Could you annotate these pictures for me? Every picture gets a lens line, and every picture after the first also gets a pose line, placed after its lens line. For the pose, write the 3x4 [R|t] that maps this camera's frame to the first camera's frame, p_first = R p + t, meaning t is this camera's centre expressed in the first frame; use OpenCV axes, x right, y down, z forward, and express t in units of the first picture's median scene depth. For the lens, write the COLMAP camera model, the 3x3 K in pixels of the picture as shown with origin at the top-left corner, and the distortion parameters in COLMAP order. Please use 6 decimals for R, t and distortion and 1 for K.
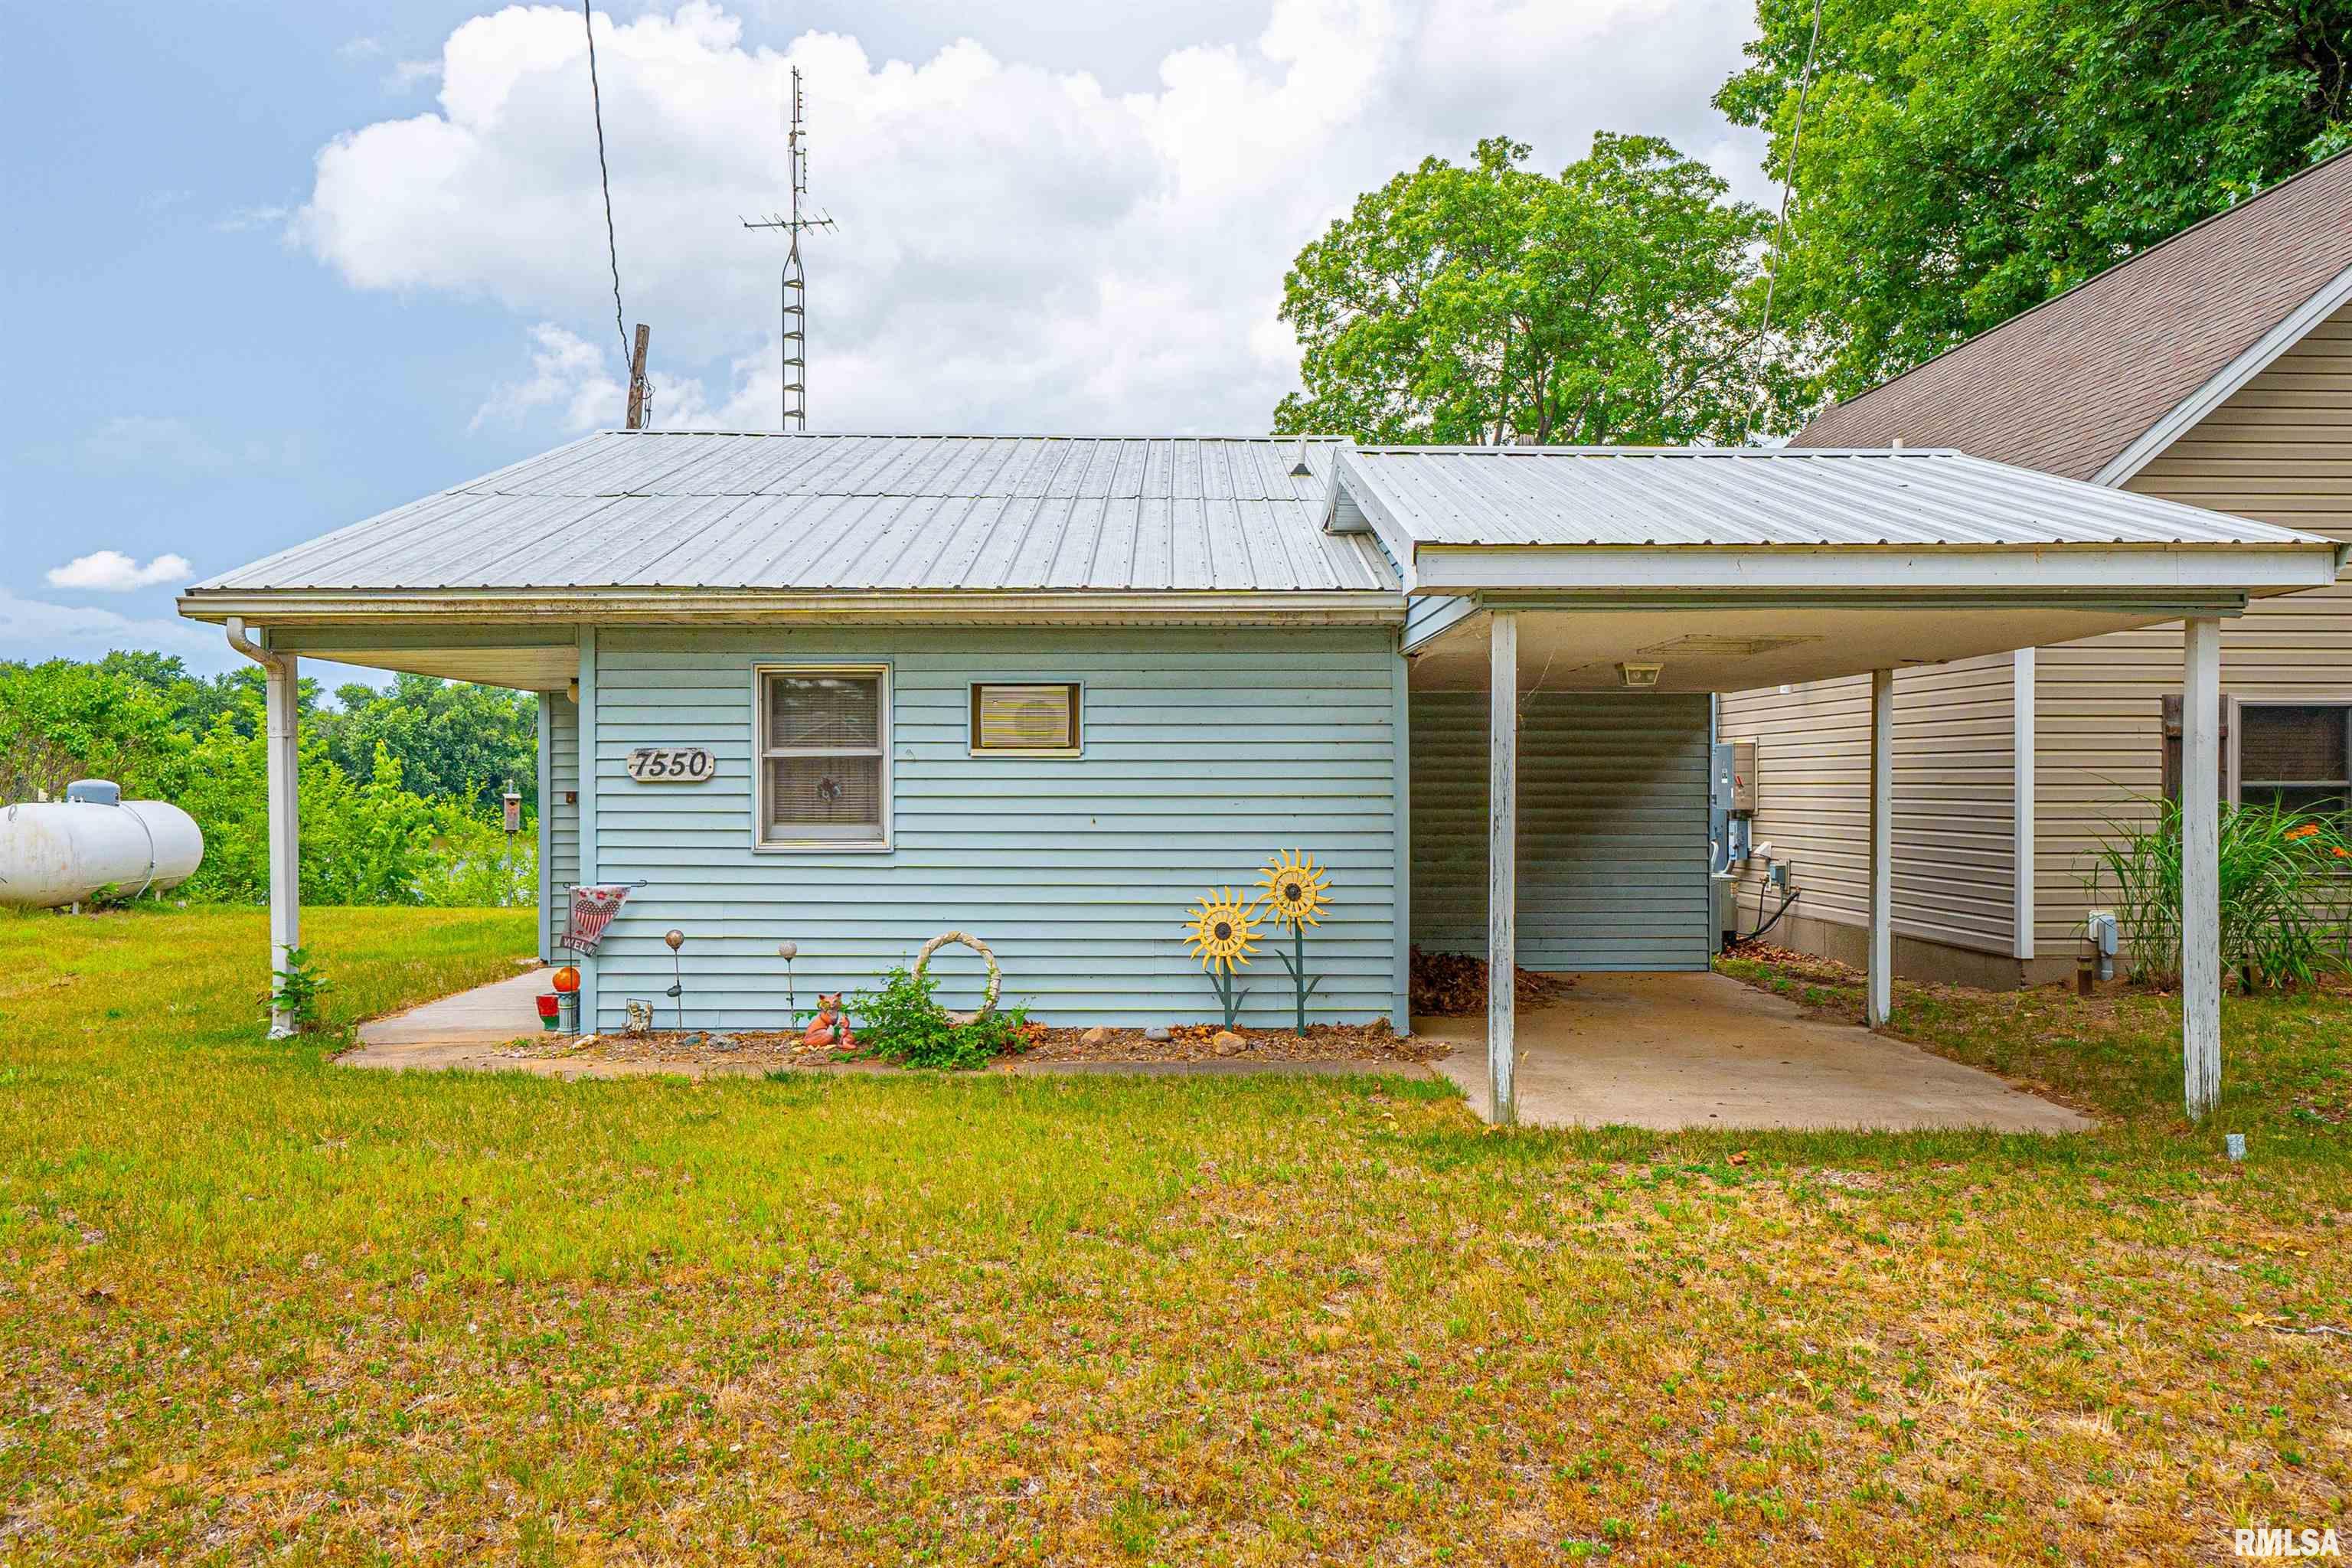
lens RADIAL K [[1632.1, 0, 1176.0], [0, 1632.1, 784.0], [0, 0, 1]] dist [0.006631, 0.007185]
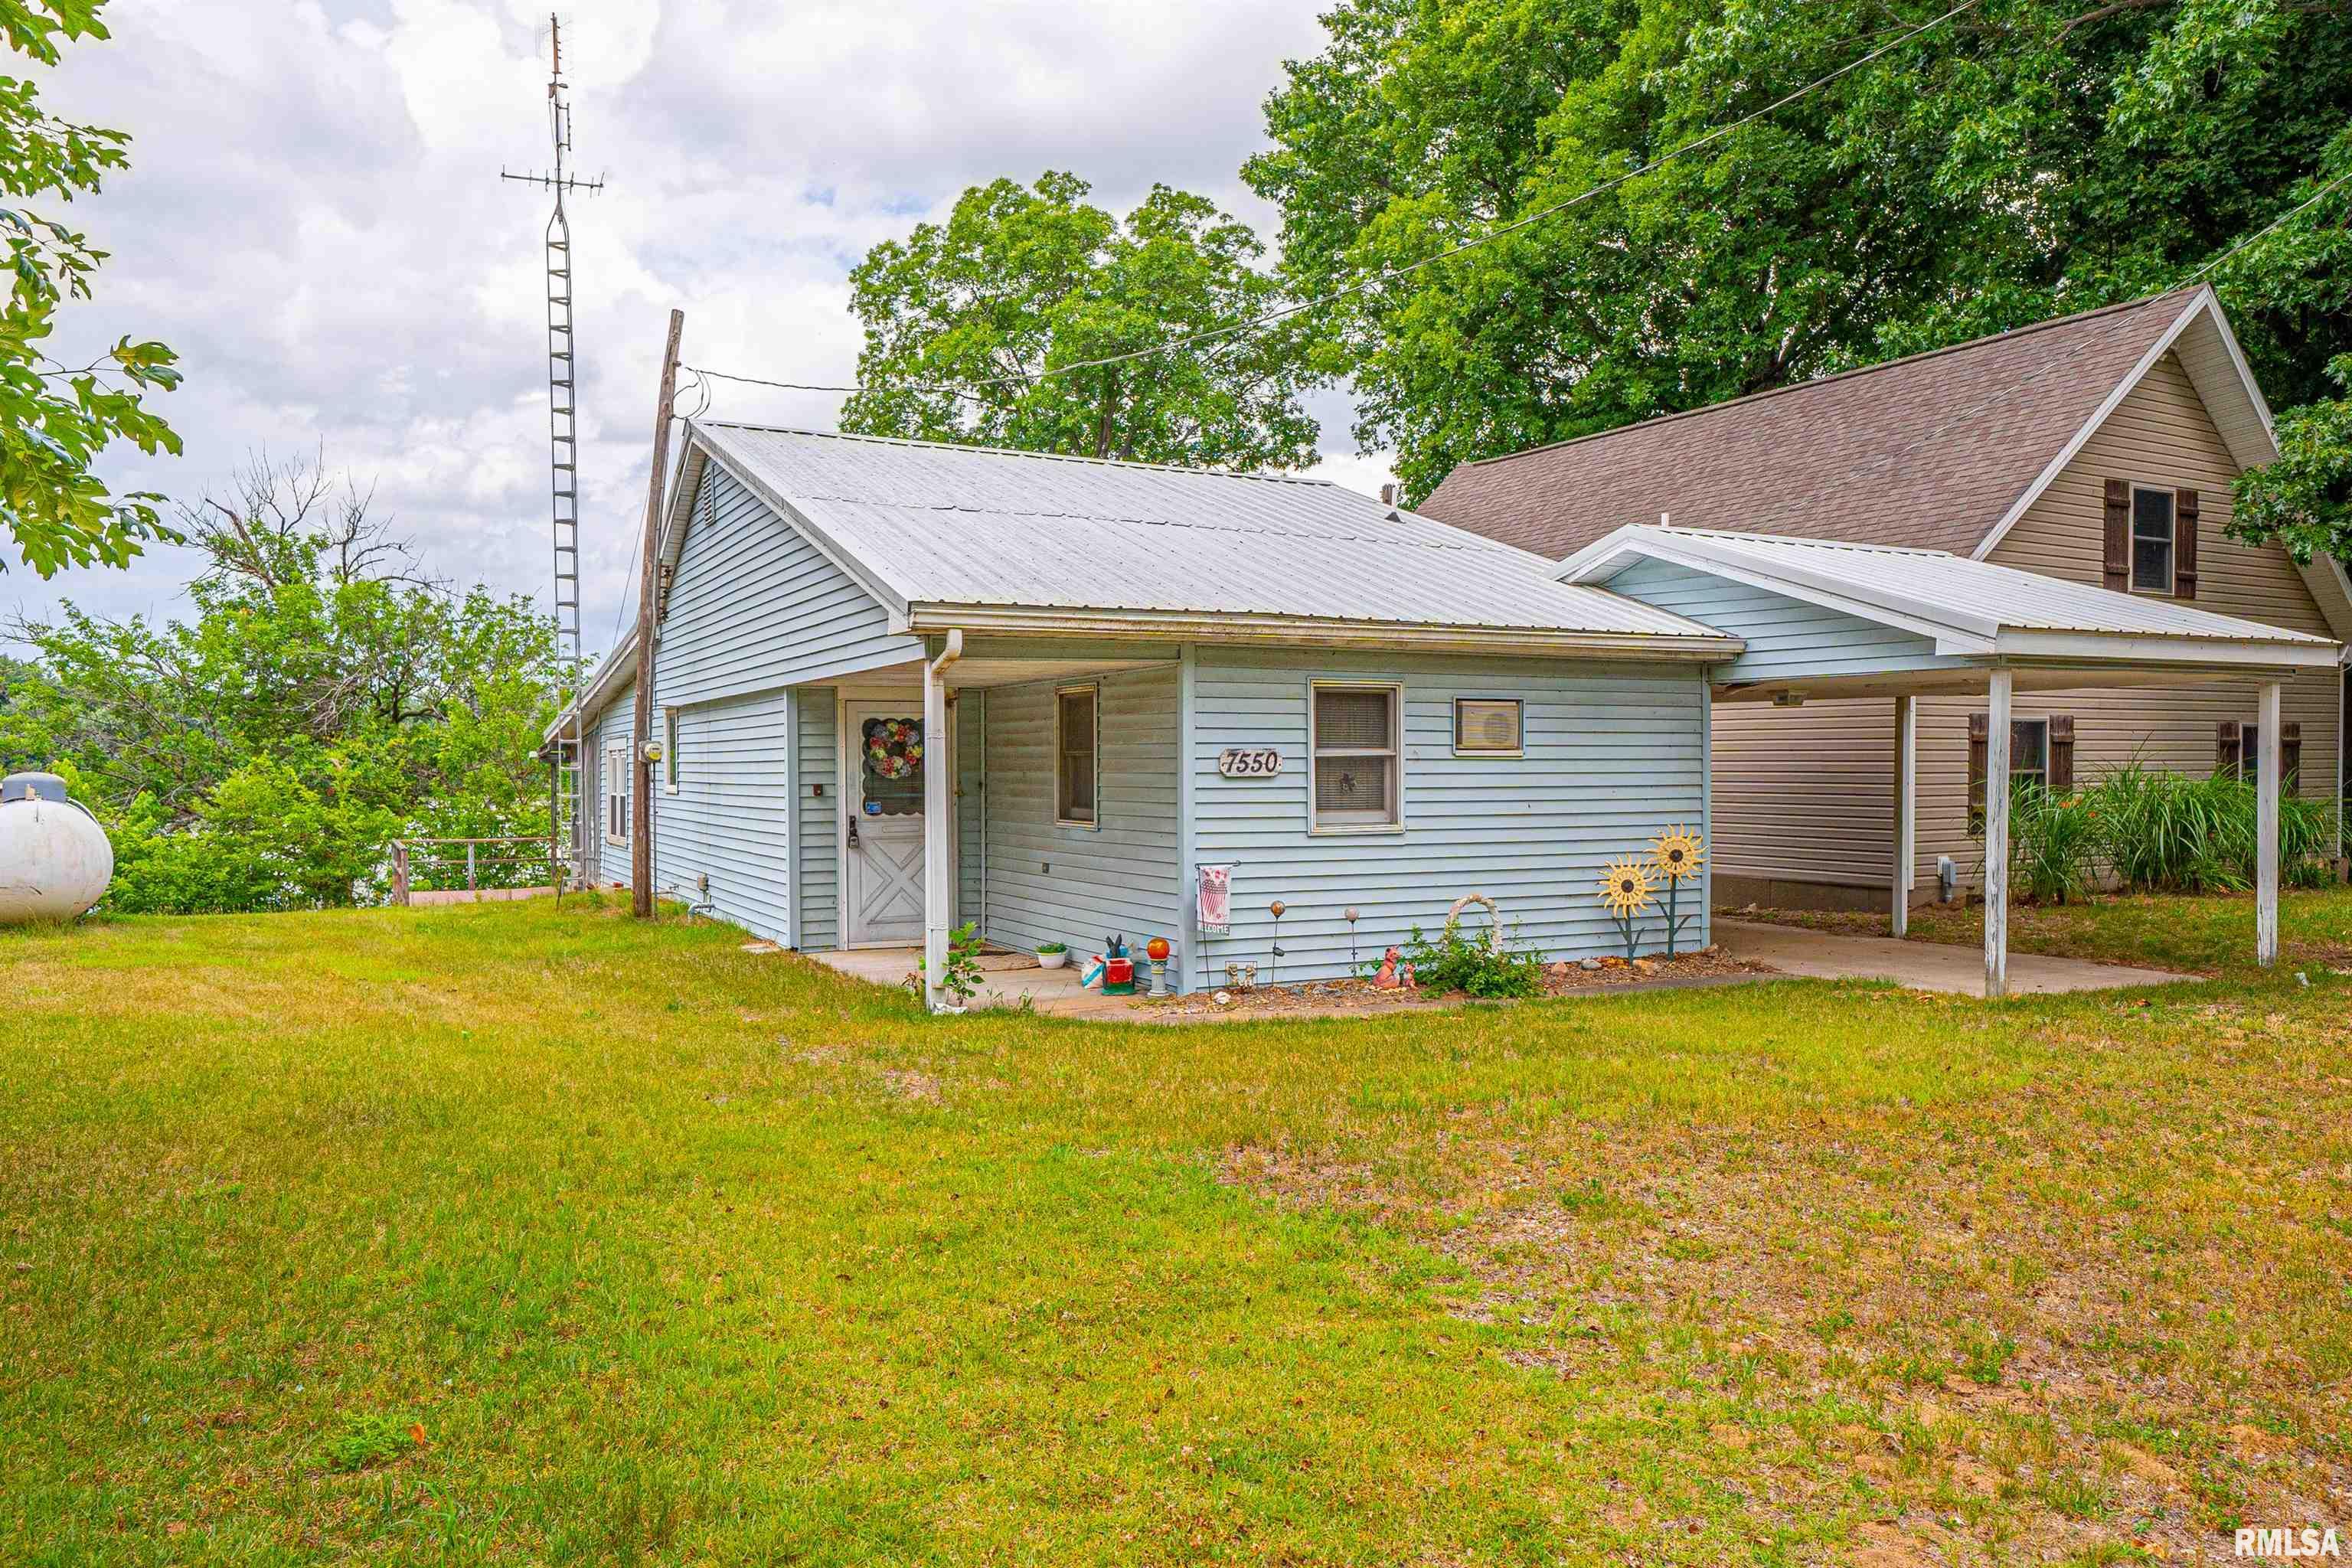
lens RADIAL K [[1632.1, 0, 1176.0], [0, 1632.1, 784.0], [0, 0, 1]] dist [0.006631, 0.007185]
pose [[0.895344, -0.007112, 0.445318, -0.884458], [0.001501, 0.999915, 0.012953, -0.011805], [-0.445372, -0.010929, 0.895279, -0.038754]]
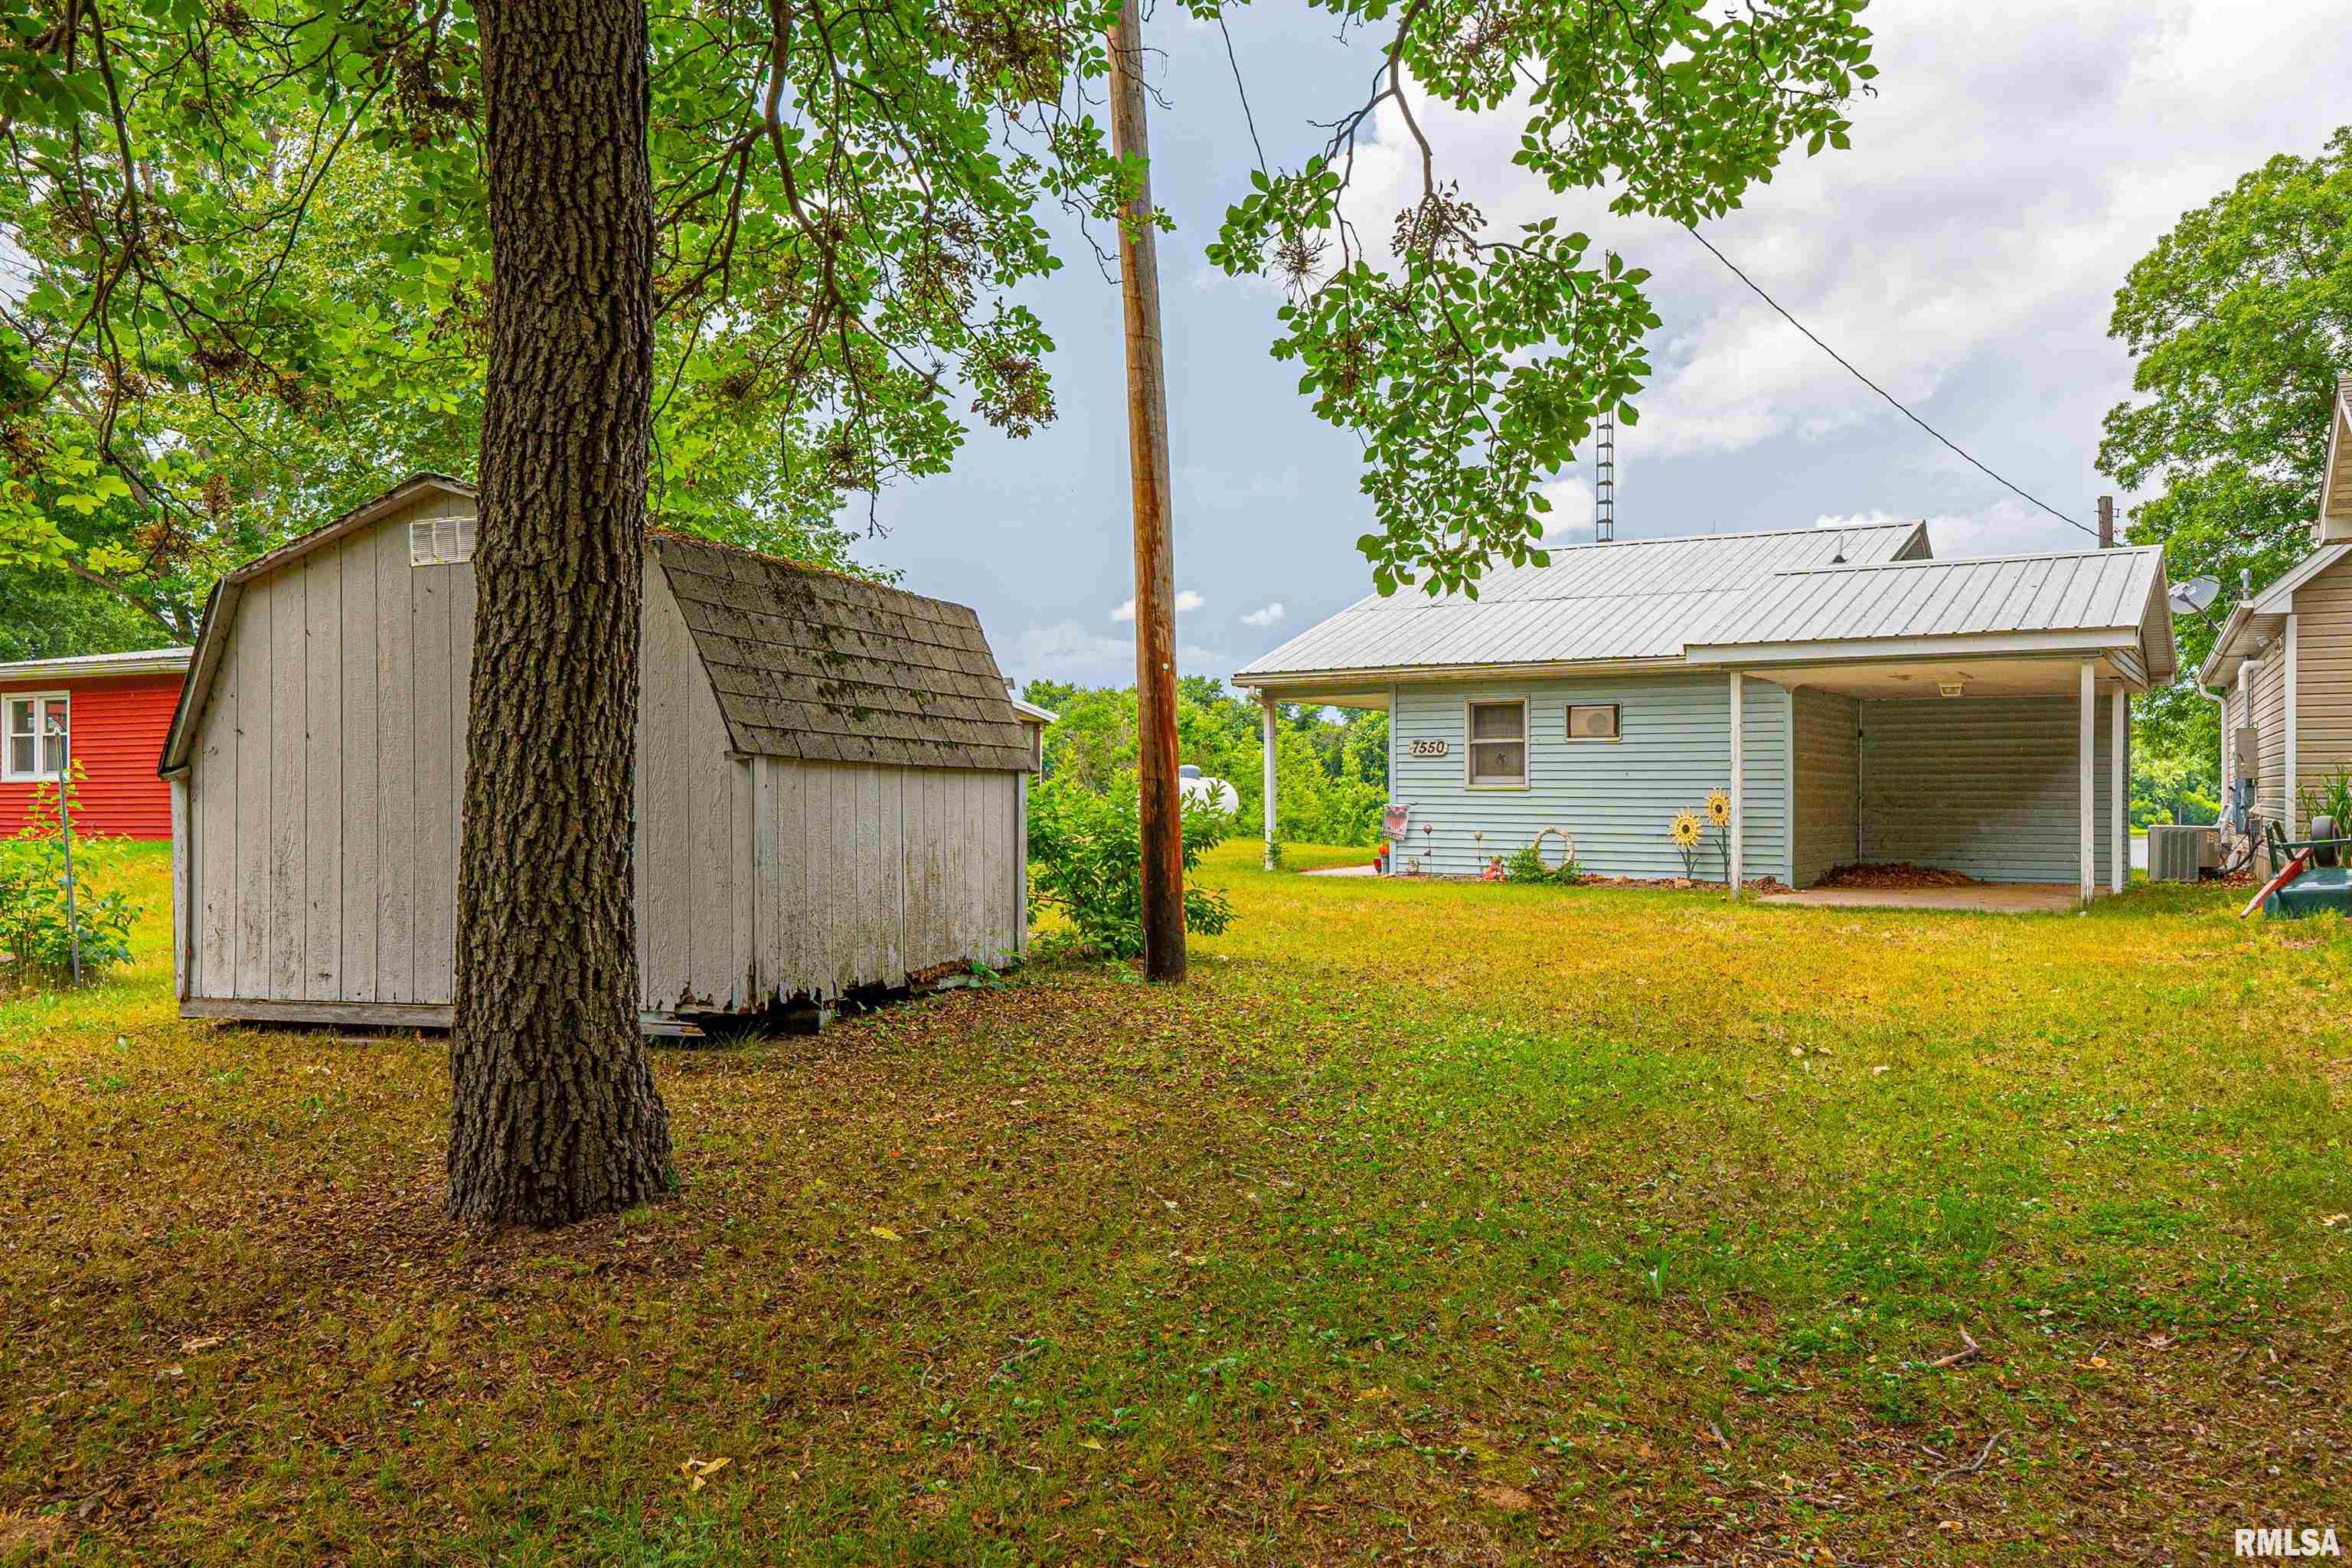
lens RADIAL K [[1786.4, 0, 1176.0], [0, 1786.4, 784.0], [0, 0, 1]] dist [0.002401, 0.000291]
pose [[0.841935, -0.002233, -0.539574, 0.654185], [-0.000878, 0.999984, -0.005507, 0.047405], [0.539578, 0.005110, 0.841920, -1.104673]]
